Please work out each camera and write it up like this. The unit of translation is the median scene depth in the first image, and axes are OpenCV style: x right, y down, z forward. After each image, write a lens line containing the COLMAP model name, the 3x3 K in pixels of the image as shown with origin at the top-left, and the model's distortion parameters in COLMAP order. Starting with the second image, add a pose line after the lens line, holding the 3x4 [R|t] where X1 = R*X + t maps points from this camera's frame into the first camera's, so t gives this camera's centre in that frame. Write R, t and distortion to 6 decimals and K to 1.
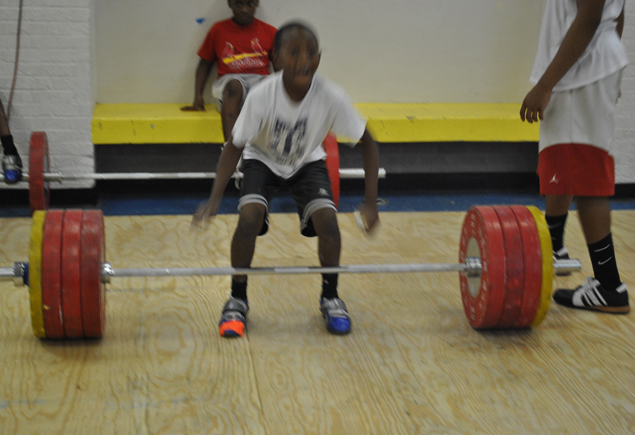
lens RADIAL K [[1208.5, 0, 317.5], [0, 1208.5, 217.5], [0, 0, 1]] dist [0.013961, 0.063244]
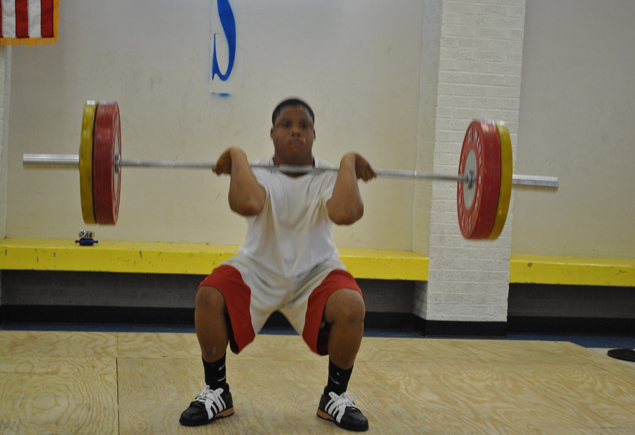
lens RADIAL K [[1208.5, 0, 317.5], [0, 1208.5, 217.5], [0, 0, 1]] dist [0.013961, 0.063244]
pose [[0.998596, 0.022202, 0.048101, 0.066019], [-0.012269, 0.980183, -0.197714, 0.147939], [-0.051538, 0.196846, 0.979079, -0.117987]]
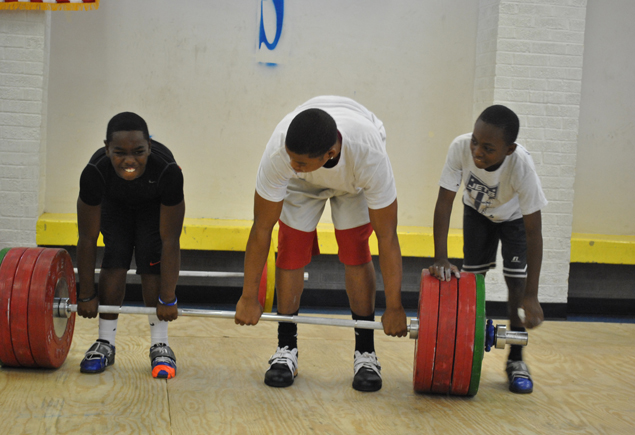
lens RADIAL K [[1208.5, 0, 317.5], [0, 1208.5, 217.5], [0, 0, 1]] dist [0.013961, 0.063244]
pose [[0.999418, 0.025498, 0.022648, 0.043791], [-0.020770, 0.981799, -0.188784, 0.152290], [-0.027050, 0.188203, 0.981758, -0.042766]]
